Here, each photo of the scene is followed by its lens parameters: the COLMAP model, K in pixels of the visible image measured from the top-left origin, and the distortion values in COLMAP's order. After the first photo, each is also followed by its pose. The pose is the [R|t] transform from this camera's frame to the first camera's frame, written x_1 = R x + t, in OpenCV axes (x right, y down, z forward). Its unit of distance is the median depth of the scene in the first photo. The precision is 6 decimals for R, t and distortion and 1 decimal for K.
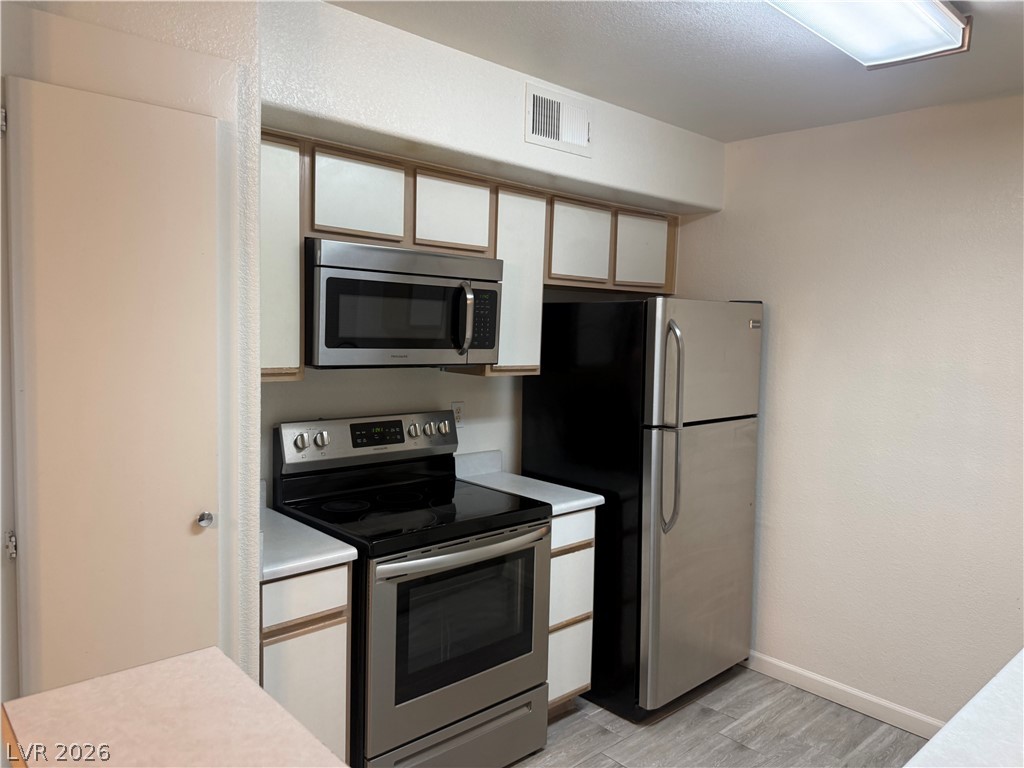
lens RADIAL K [[722.6, 0, 516.7], [0, 722.6, 380.4], [0, 0, 1]] dist [0.082274, -0.110447]
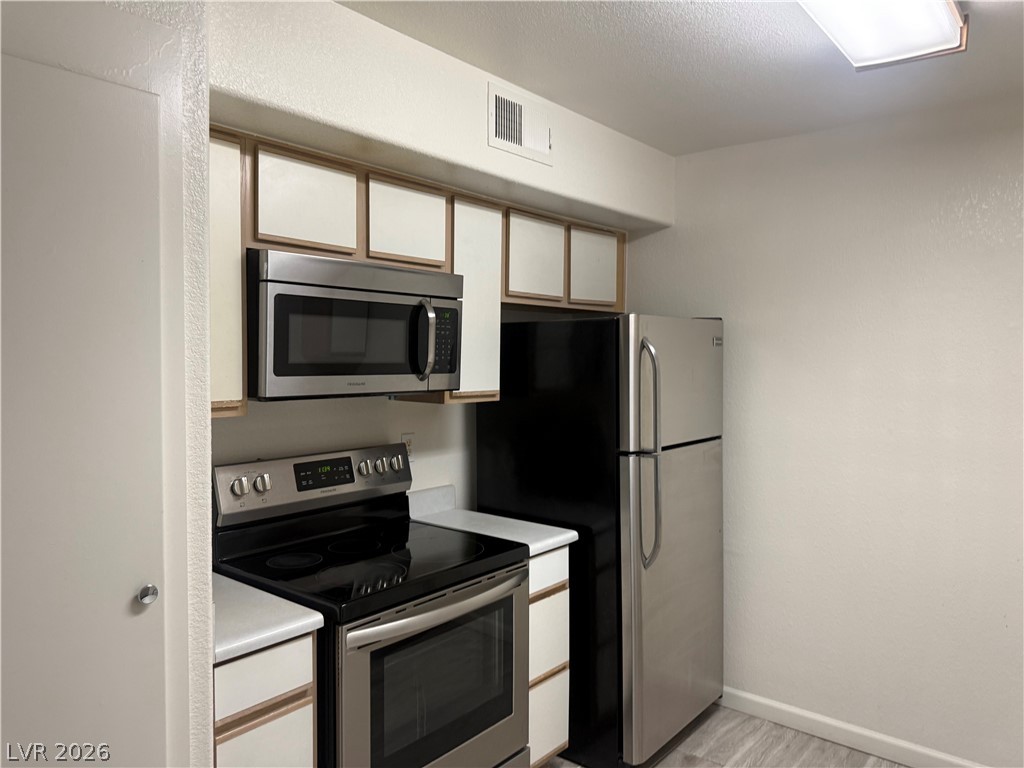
lens RADIAL K [[722.6, 0, 500.3], [0, 722.6, 378.0], [0, 0, 1]] dist [0.082274, -0.110447]
pose [[0.991844, -0.026881, 0.124589, -0.093432], [0.032103, 0.998680, -0.040102, 0.000122], [-0.123347, 0.043775, 0.991398, 0.103889]]
